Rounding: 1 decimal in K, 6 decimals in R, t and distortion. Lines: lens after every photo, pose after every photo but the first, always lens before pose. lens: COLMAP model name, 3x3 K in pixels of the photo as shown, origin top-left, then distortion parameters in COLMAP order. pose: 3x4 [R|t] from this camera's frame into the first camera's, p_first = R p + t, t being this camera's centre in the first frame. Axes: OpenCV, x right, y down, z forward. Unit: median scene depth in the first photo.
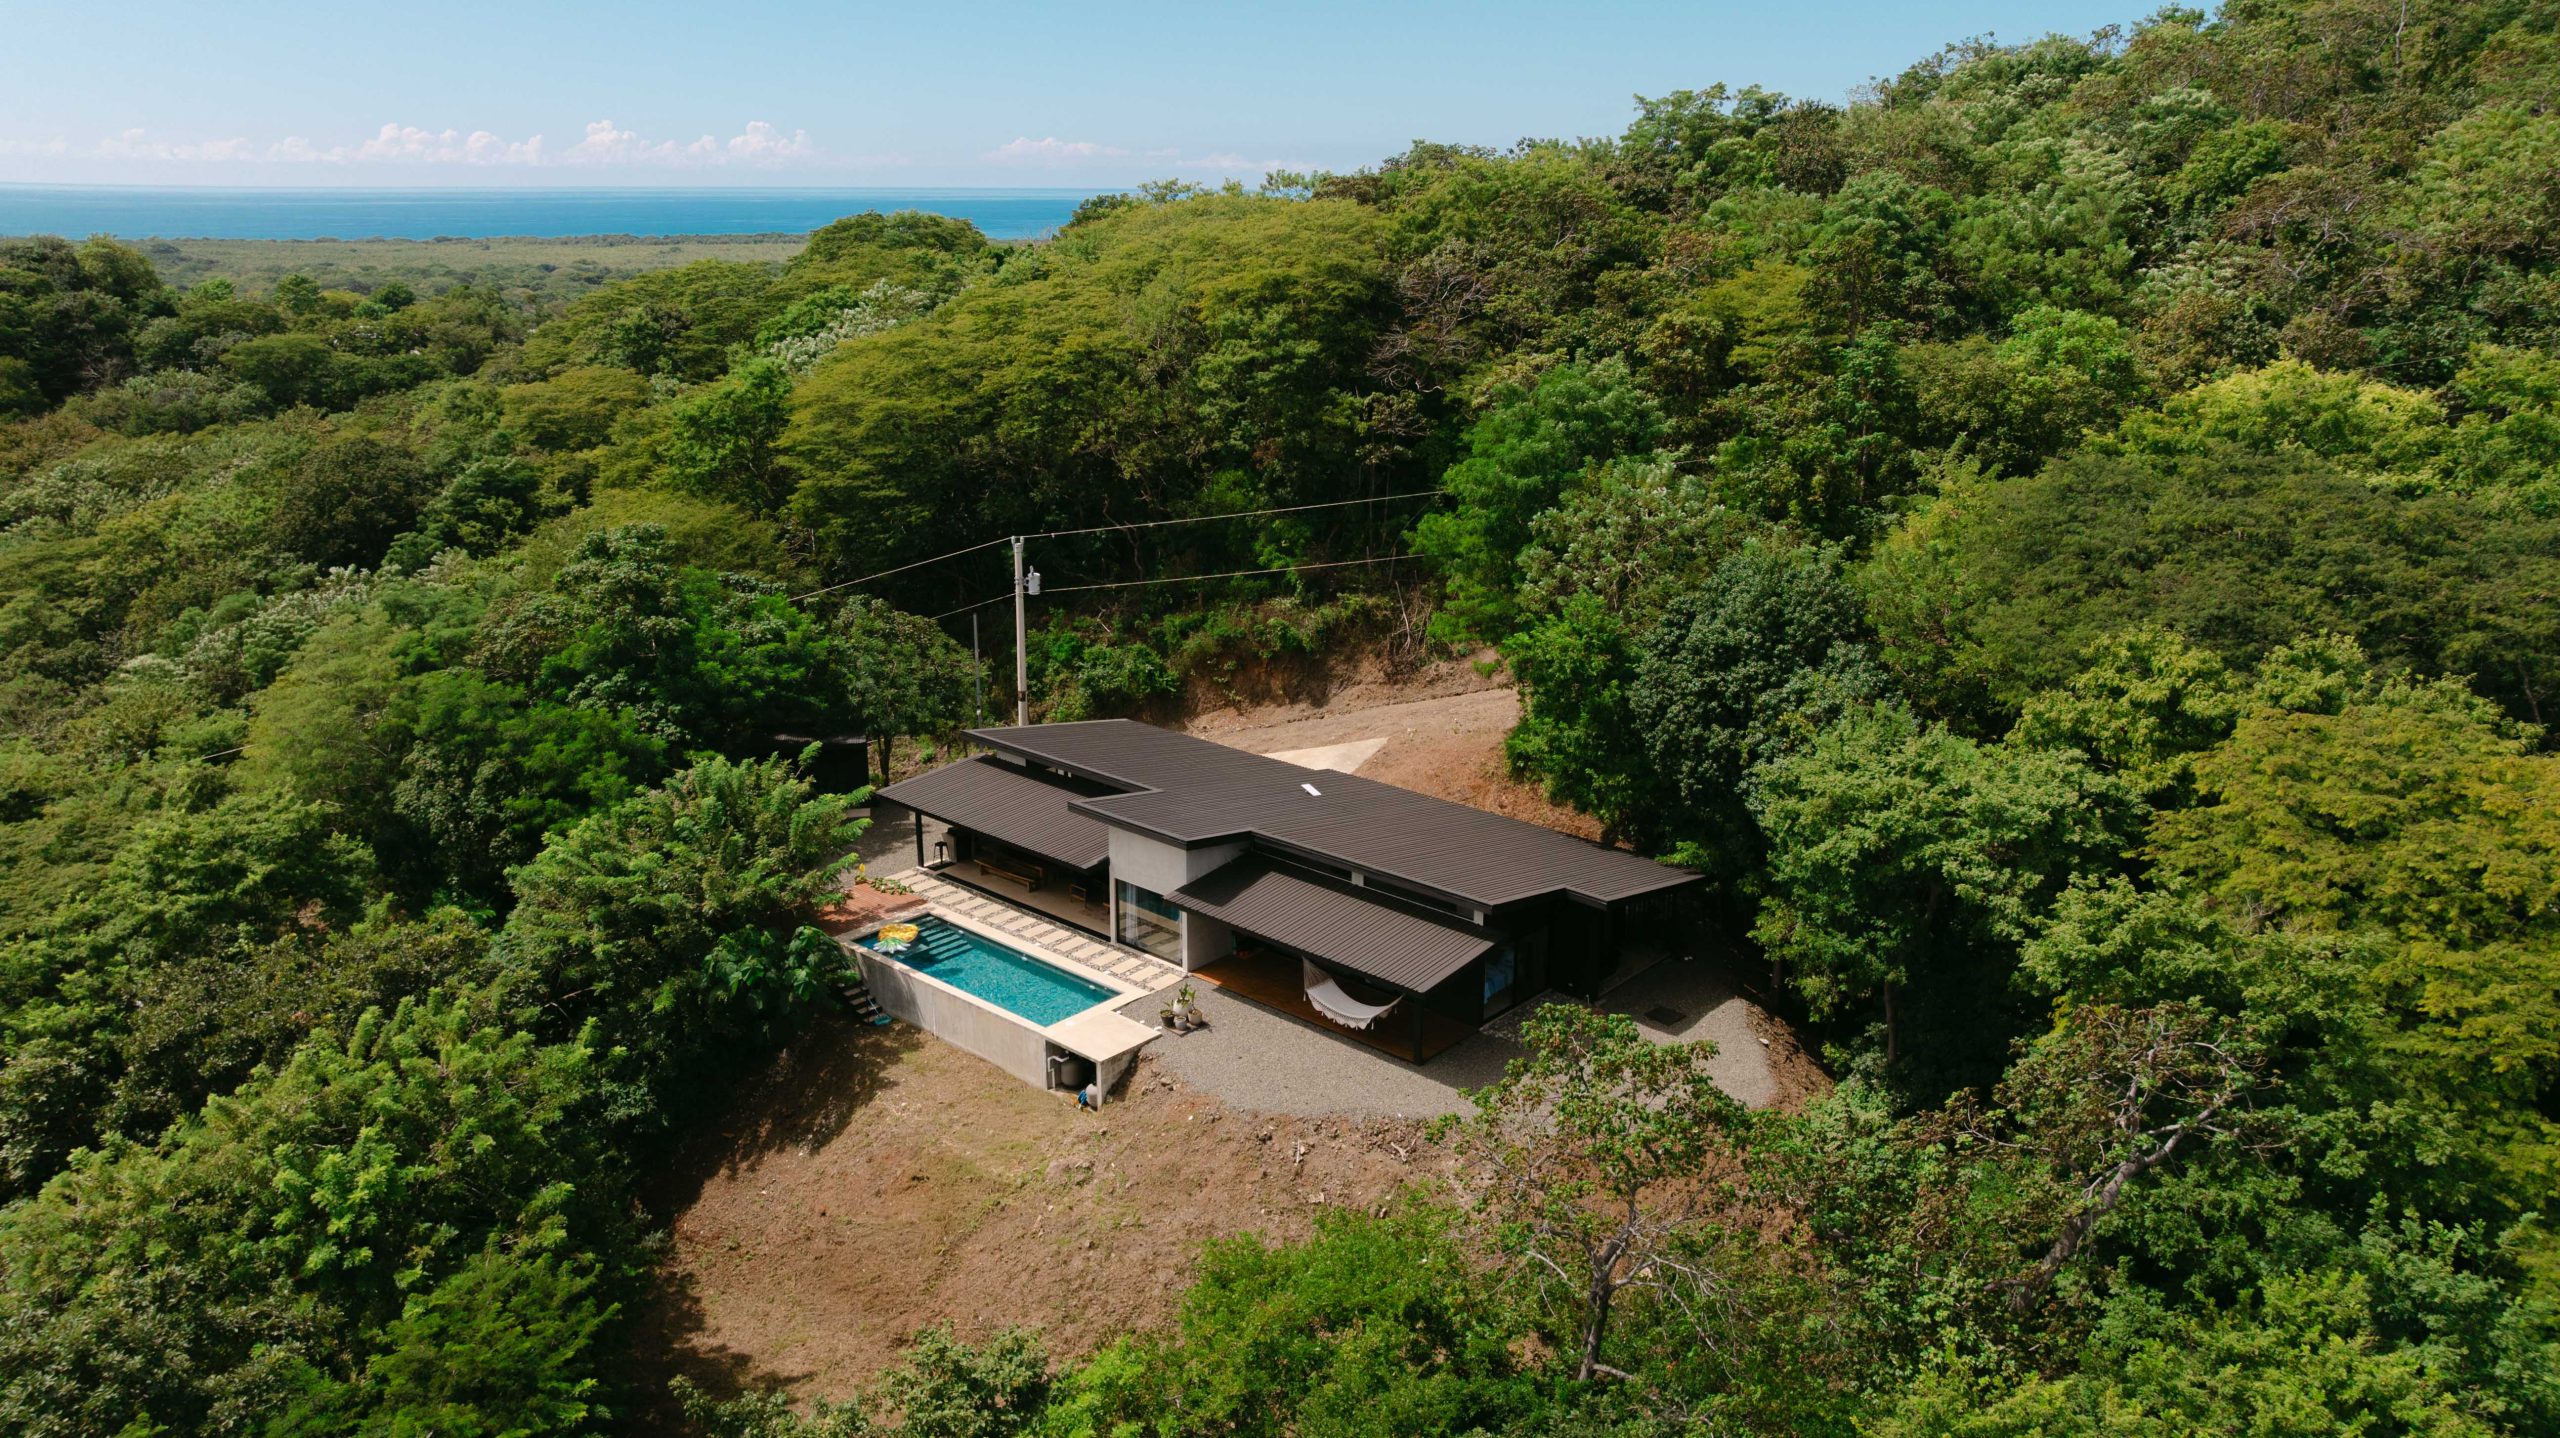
lens RADIAL K [[1836.3, 0, 1300.7], [0, 1836.3, 709.6], [0, 0, 1]] dist [-0.041906, 0.028841]
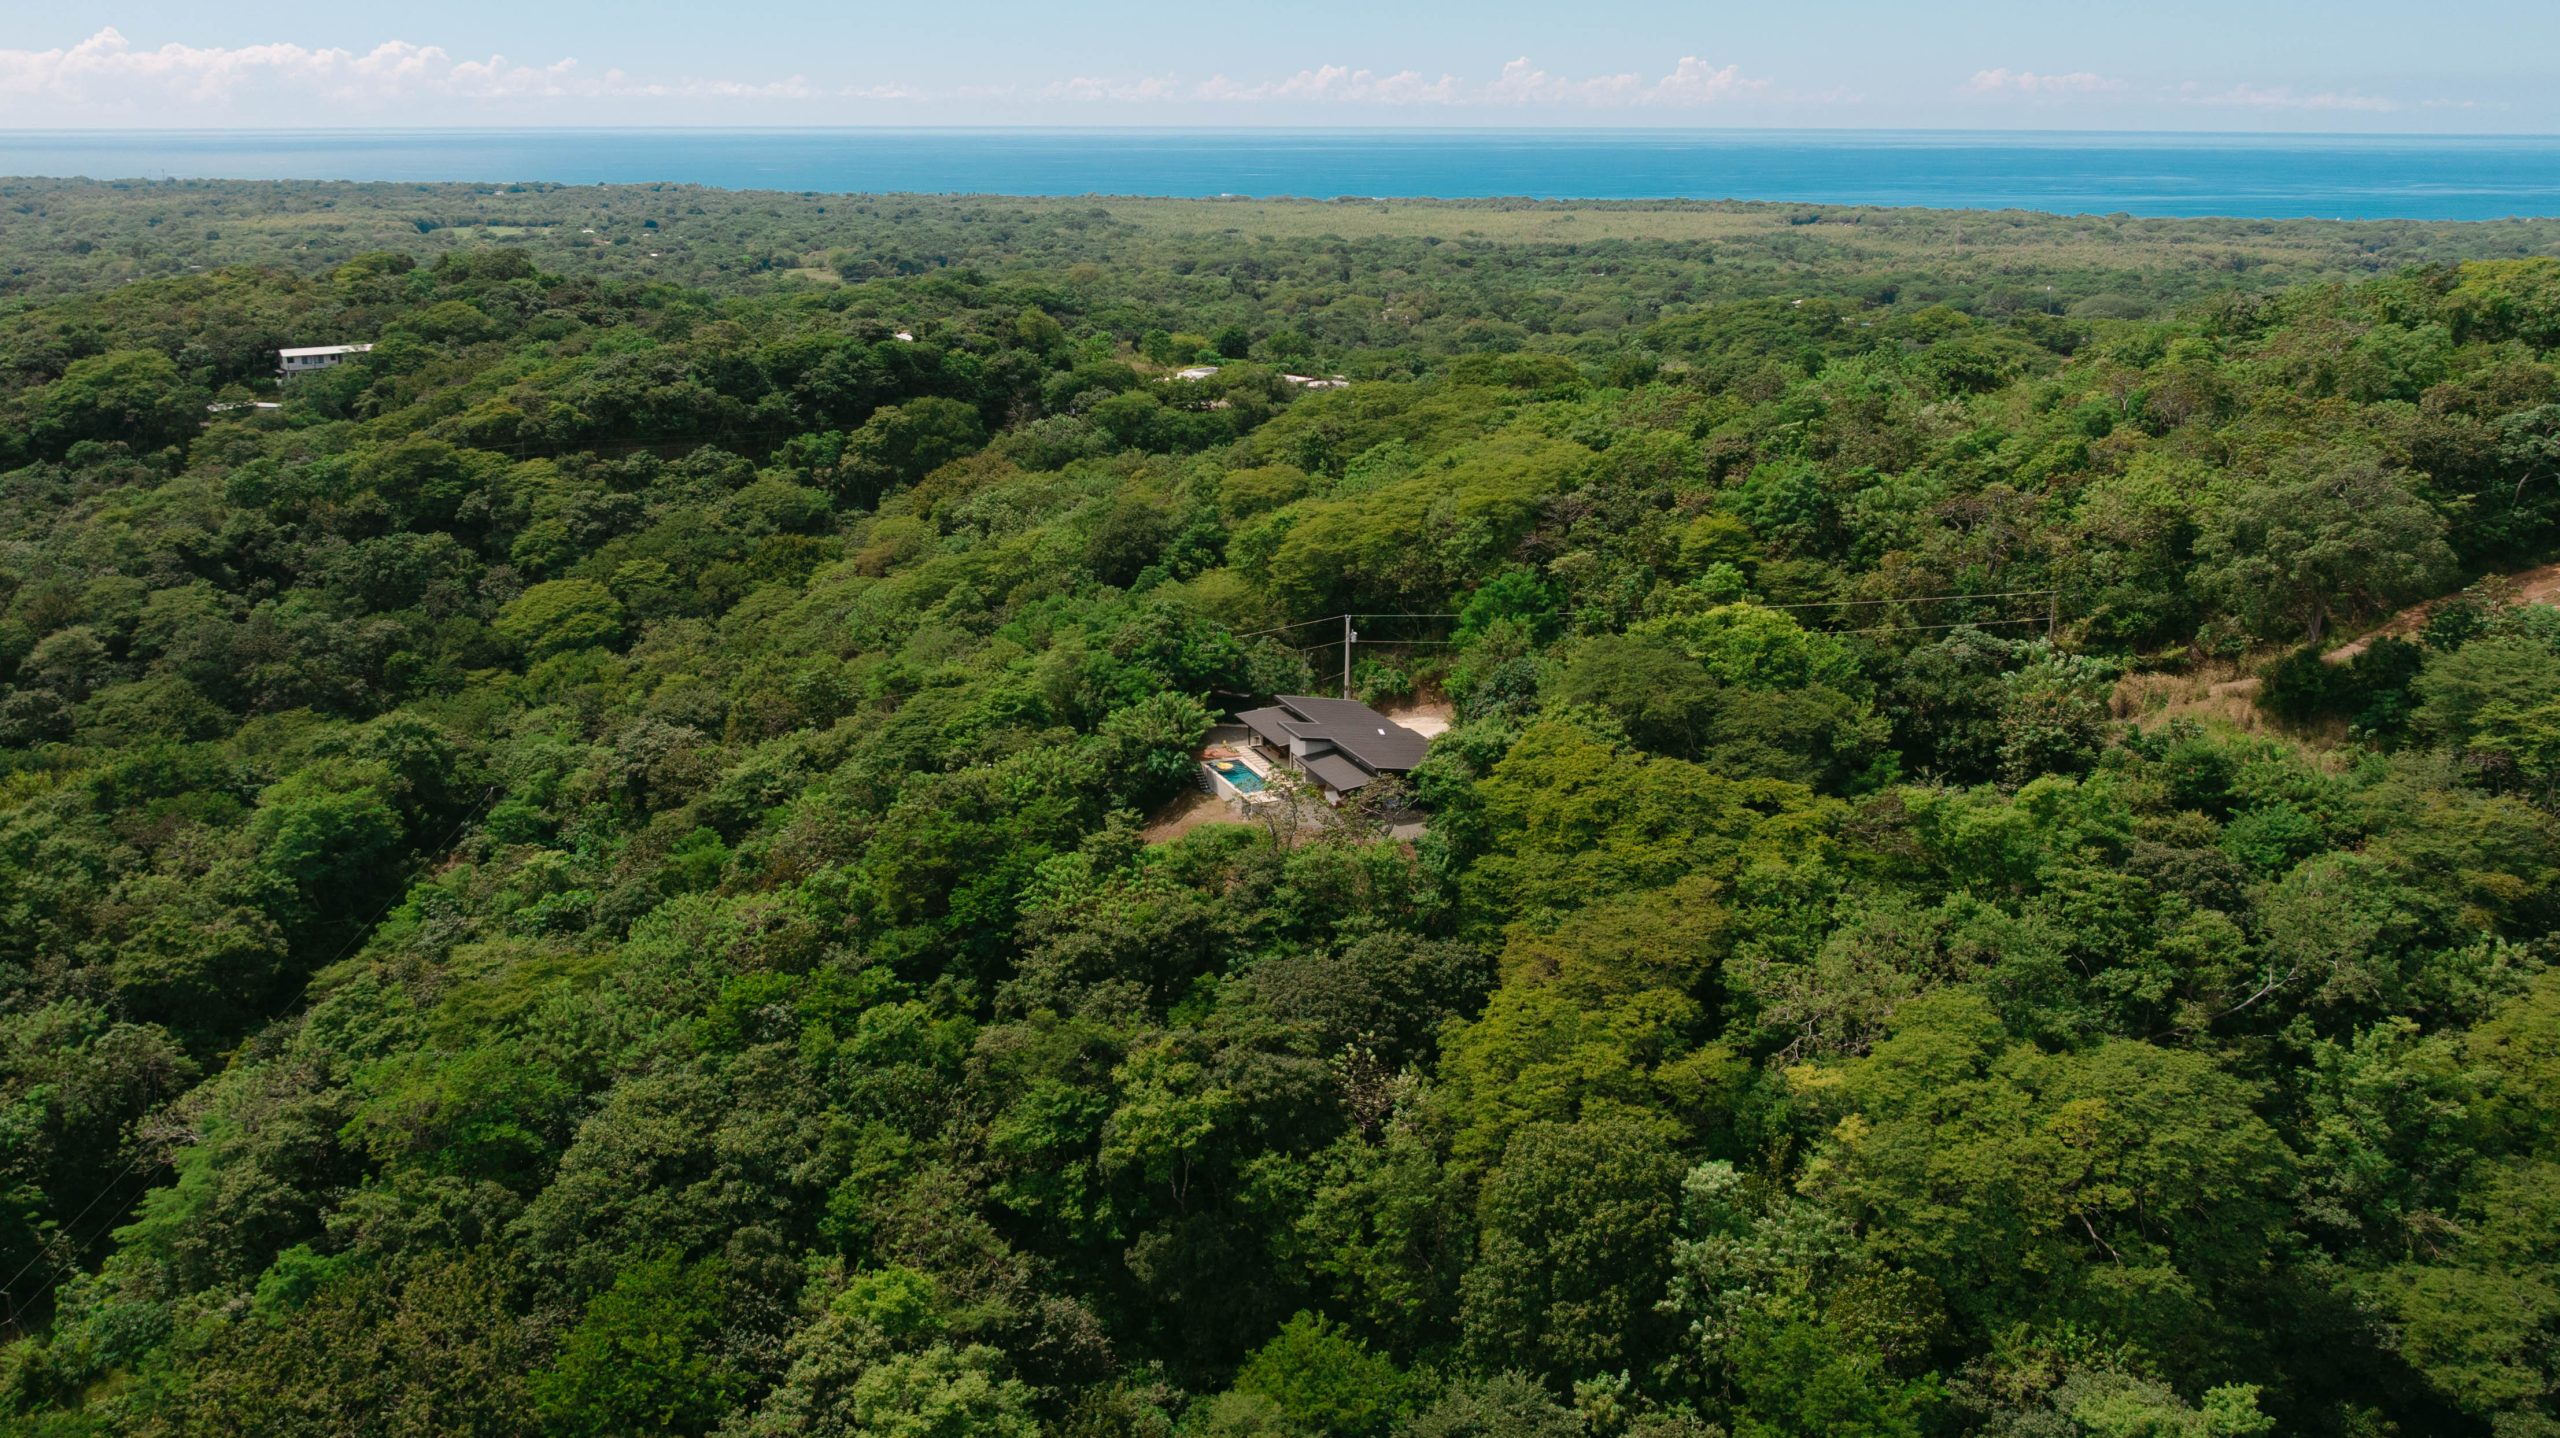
lens RADIAL K [[2136.0, 0, 1286.4], [0, 2136.0, 676.4], [0, 0, 1]] dist [-0.010842, -0.014100]
pose [[0.894852, 0.106364, -0.433506, 1.203106], [-0.118013, 0.993012, 0.000039, -0.017785], [0.430480, 0.051125, 0.901151, -1.792113]]
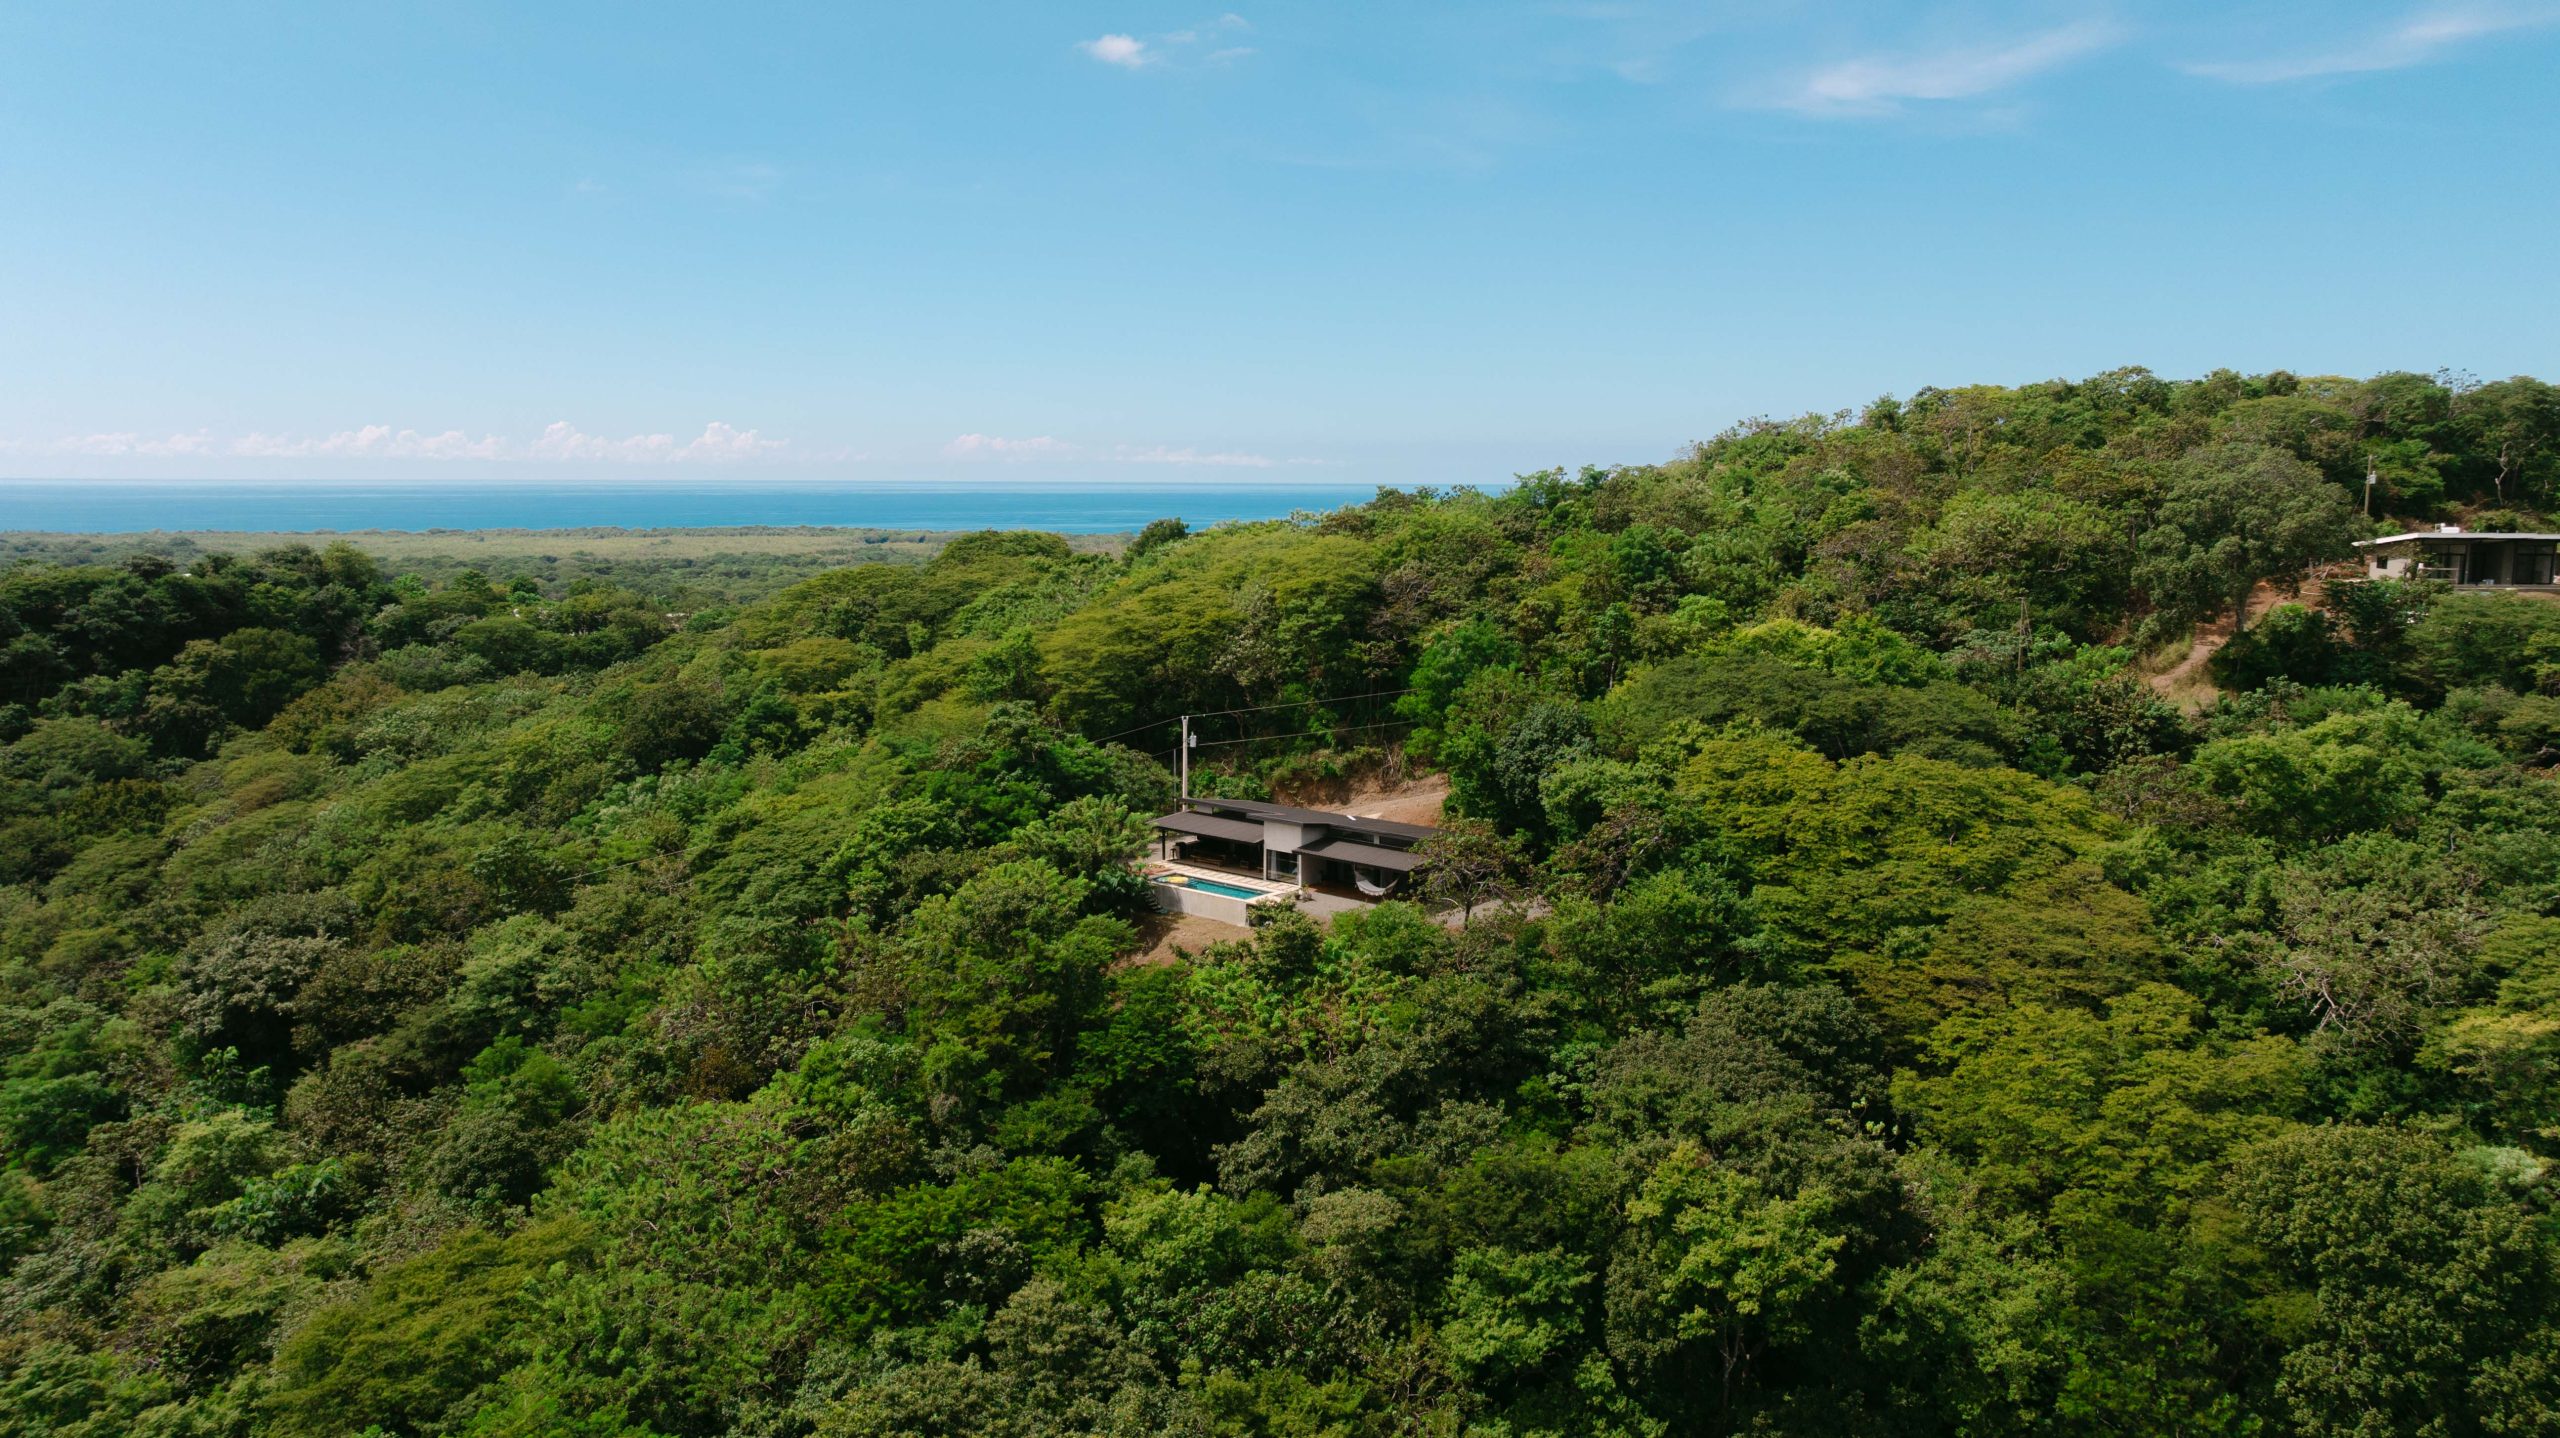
lens RADIAL K [[1836.3, 0, 1300.7], [0, 1836.3, 709.6], [0, 0, 1]] dist [-0.041906, 0.028841]
pose [[0.999752, -0.004627, 0.021797, -0.102316], [0.007913, 0.988166, -0.153183, 0.254211], [-0.020830, 0.153318, 0.987957, -1.172753]]
